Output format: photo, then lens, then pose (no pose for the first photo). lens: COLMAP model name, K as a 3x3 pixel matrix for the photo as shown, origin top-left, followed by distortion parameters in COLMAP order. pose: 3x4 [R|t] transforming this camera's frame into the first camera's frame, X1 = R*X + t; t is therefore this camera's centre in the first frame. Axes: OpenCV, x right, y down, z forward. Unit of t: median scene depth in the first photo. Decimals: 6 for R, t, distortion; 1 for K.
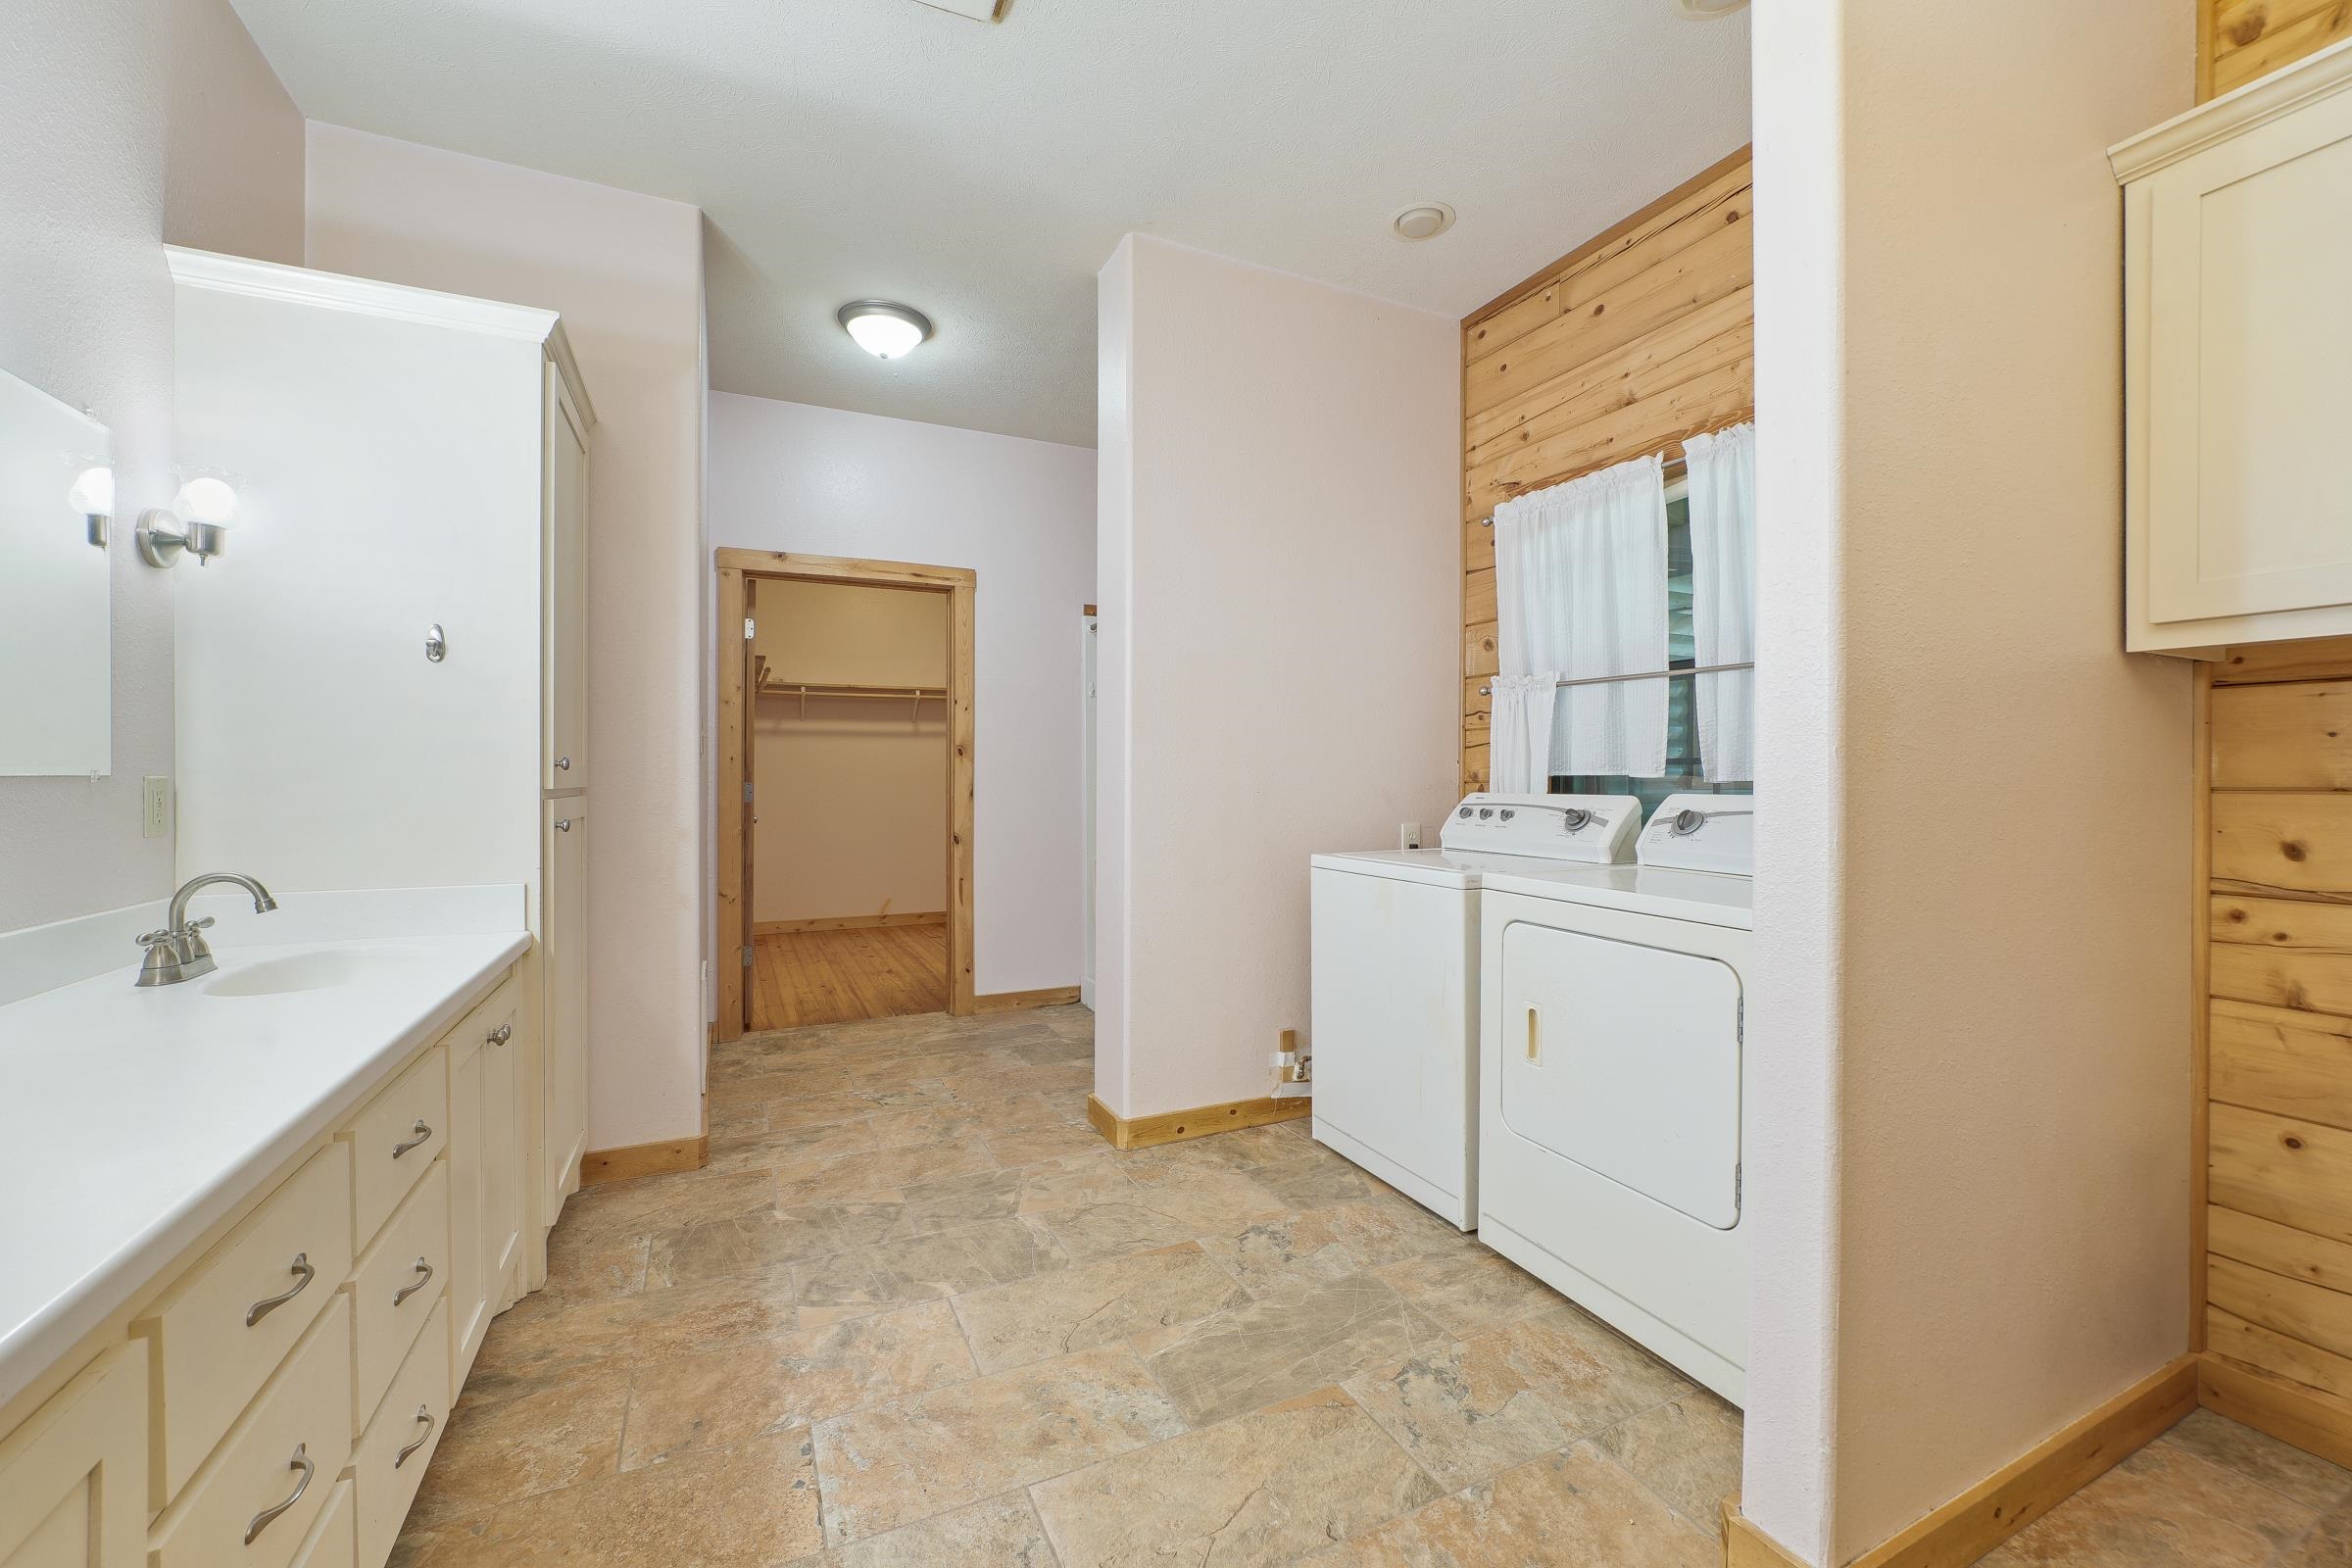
lens RADIAL K [[923.4, 0, 1176.6], [0, 923.4, 789.7], [0, 0, 1]] dist [-0.012489, 0.006385]
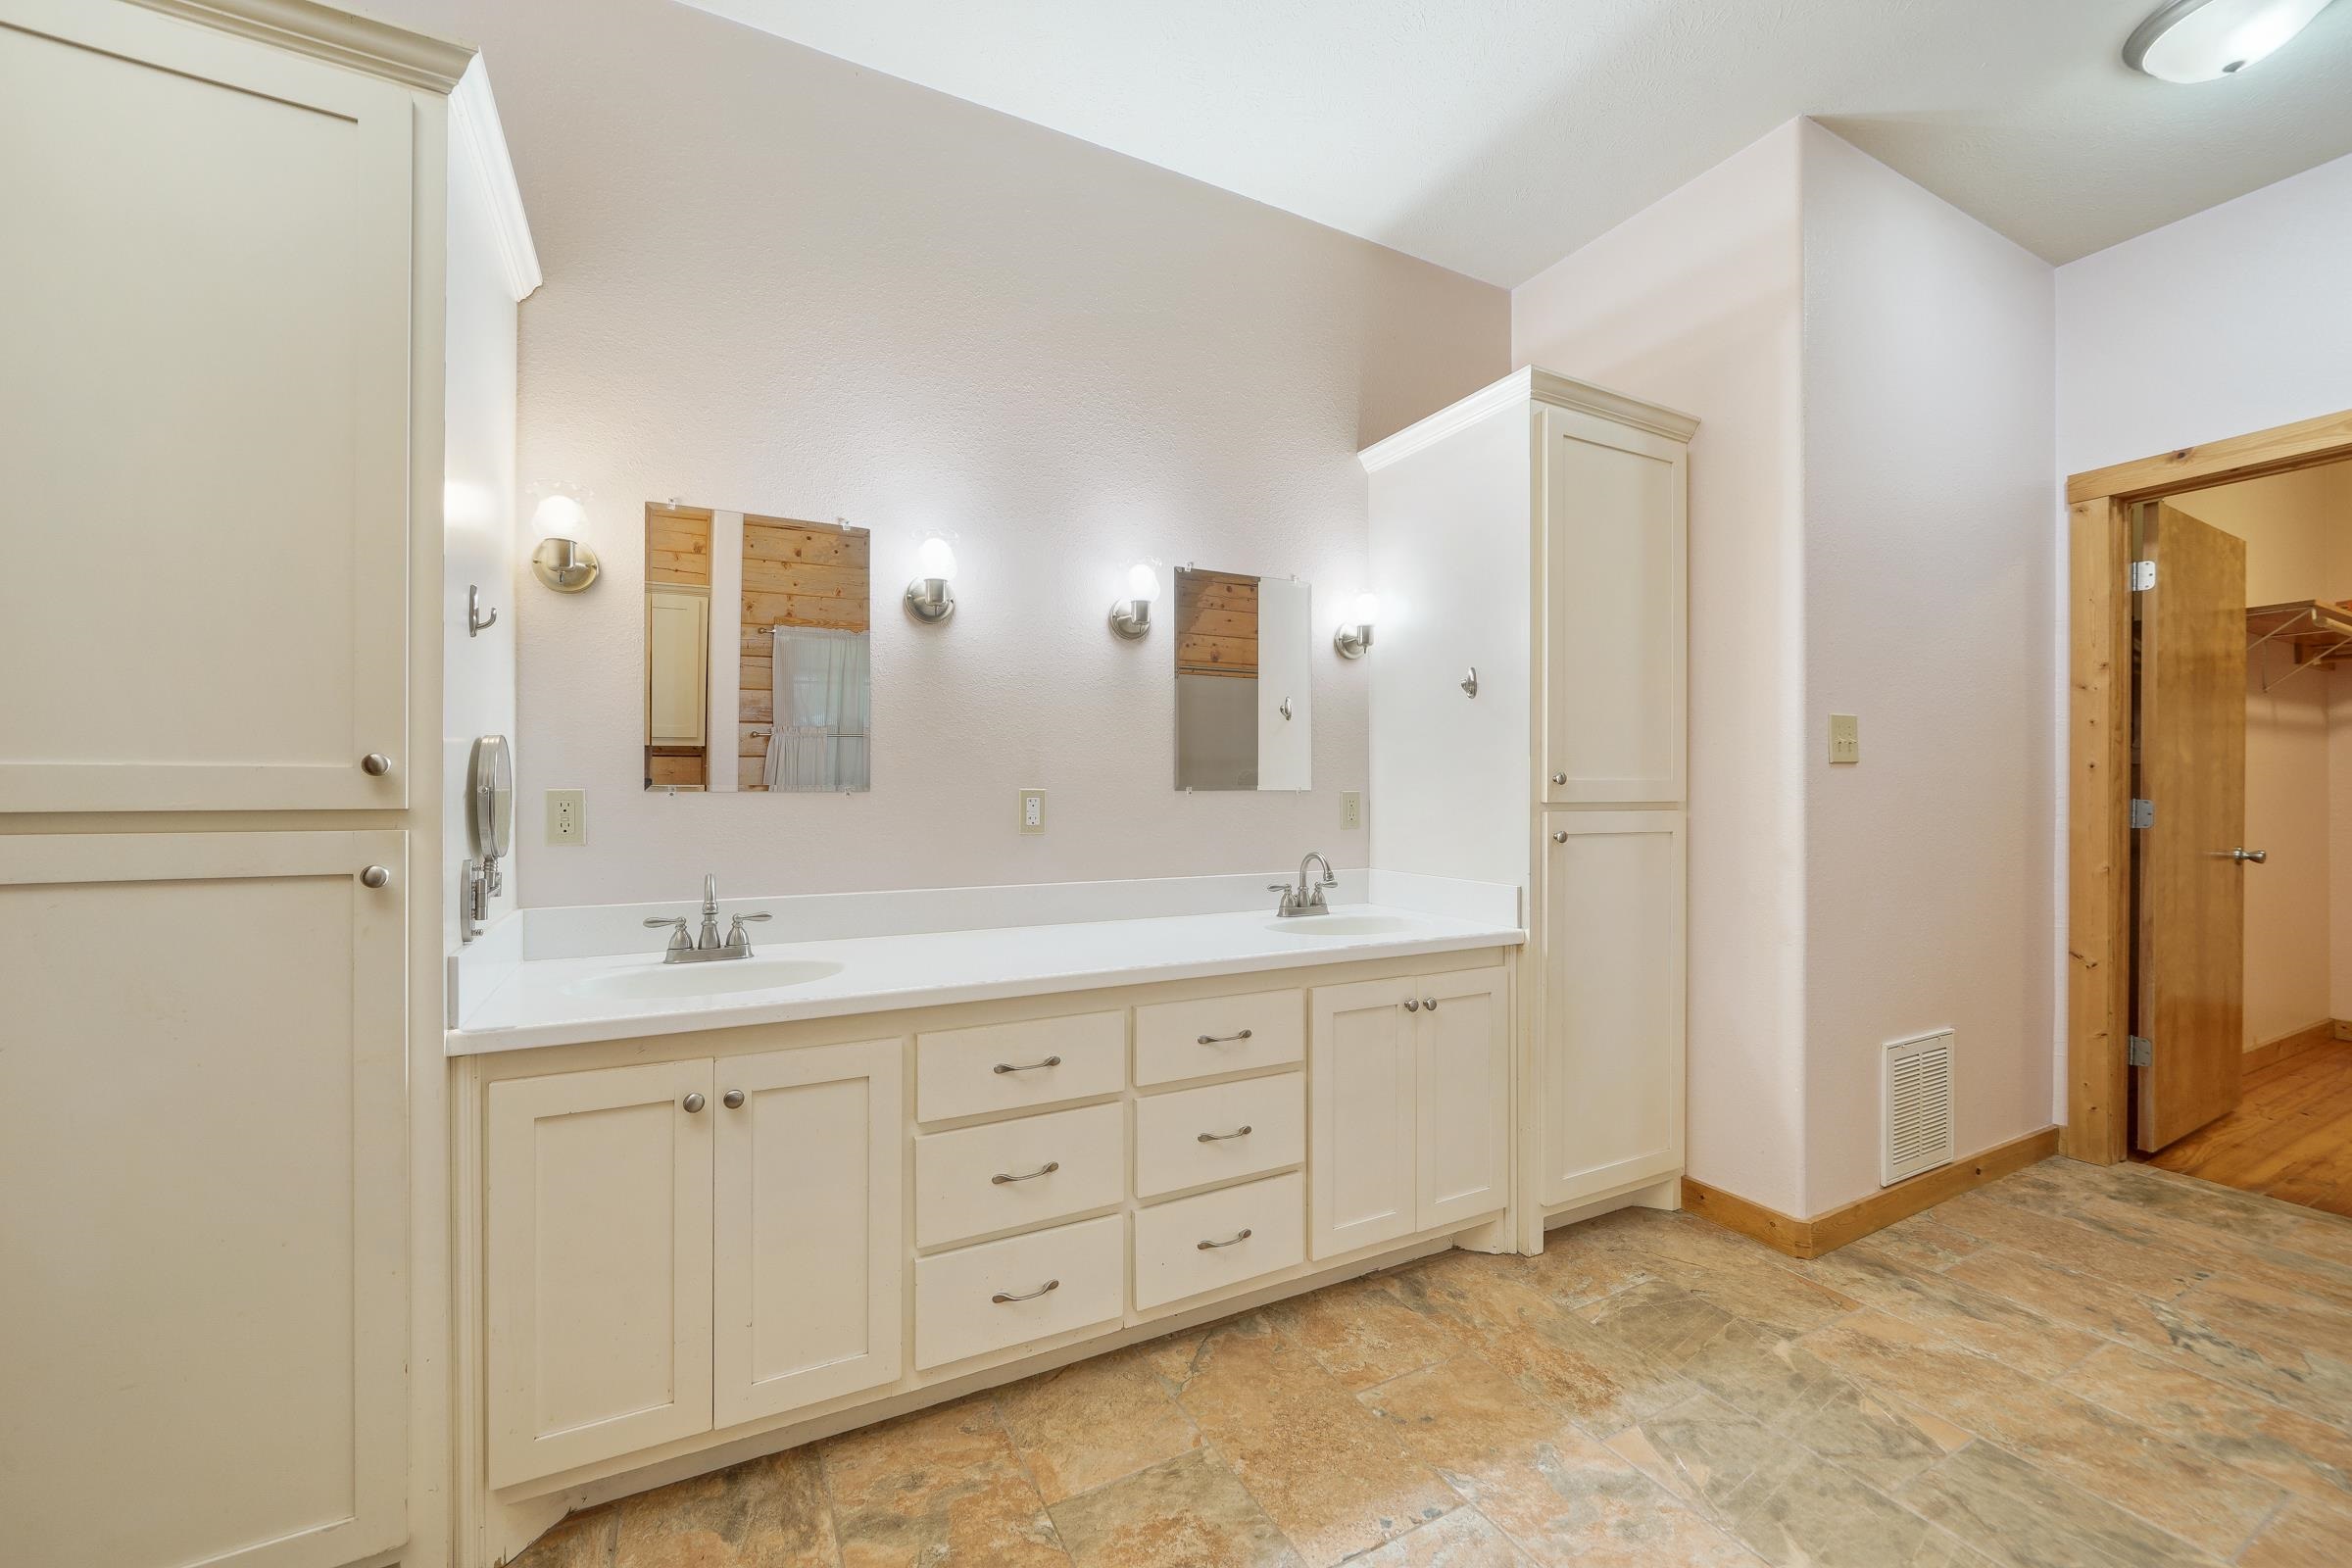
lens RADIAL K [[923.4, 0, 1176.6], [0, 923.4, 789.7], [0, 0, 1]] dist [-0.012489, 0.006385]
pose [[0.044545, -0.003308, -0.999002, 0.346228], [-0.013662, 0.999899, -0.003920, -0.004571], [0.998914, 0.013823, 0.044495, 0.461523]]
